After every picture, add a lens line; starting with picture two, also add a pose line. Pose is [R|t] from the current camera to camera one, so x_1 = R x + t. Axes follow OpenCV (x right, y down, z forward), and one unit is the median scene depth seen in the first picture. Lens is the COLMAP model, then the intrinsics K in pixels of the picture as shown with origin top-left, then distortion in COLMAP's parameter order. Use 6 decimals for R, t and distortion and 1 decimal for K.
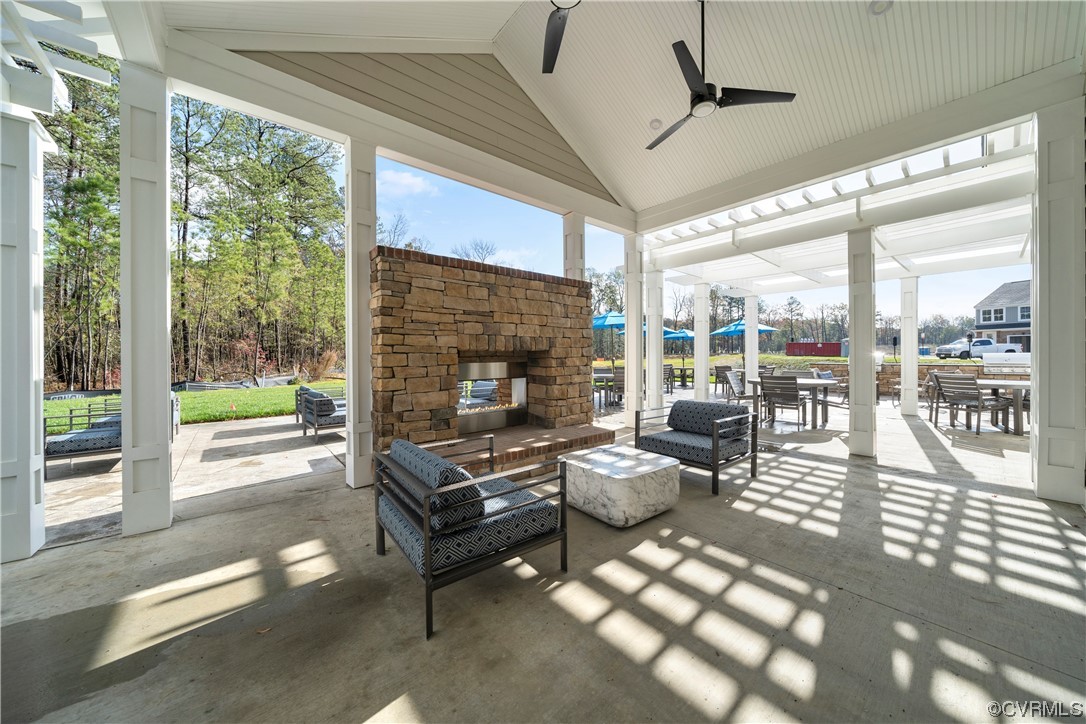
lens RADIAL K [[375.8, 0, 537.6], [0, 375.8, 355.0], [0, 0, 1]] dist [-0.006468, -0.000501]
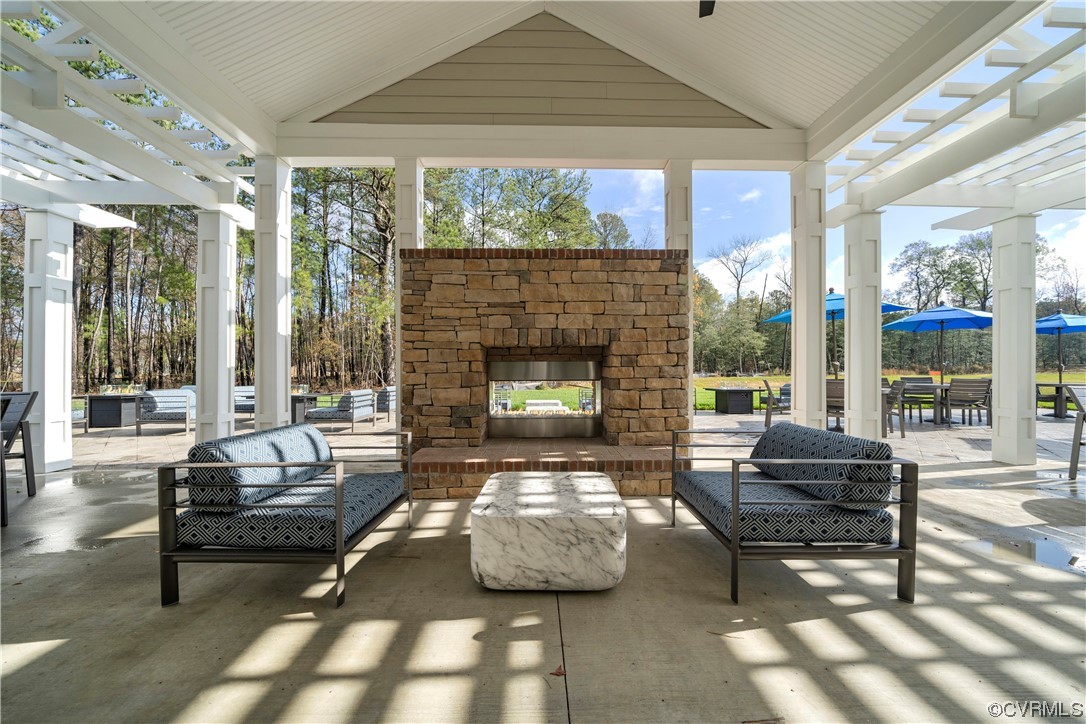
lens RADIAL K [[375.8, 0, 541.7], [0, 375.8, 365.9], [0, 0, 1]] dist [-0.006468, -0.000501]
pose [[0.780242, -0.000447, -0.625477, 0.457475], [-0.002008, 0.999993, -0.003221, 0.037431], [0.625474, 0.003769, 0.780236, 0.333566]]
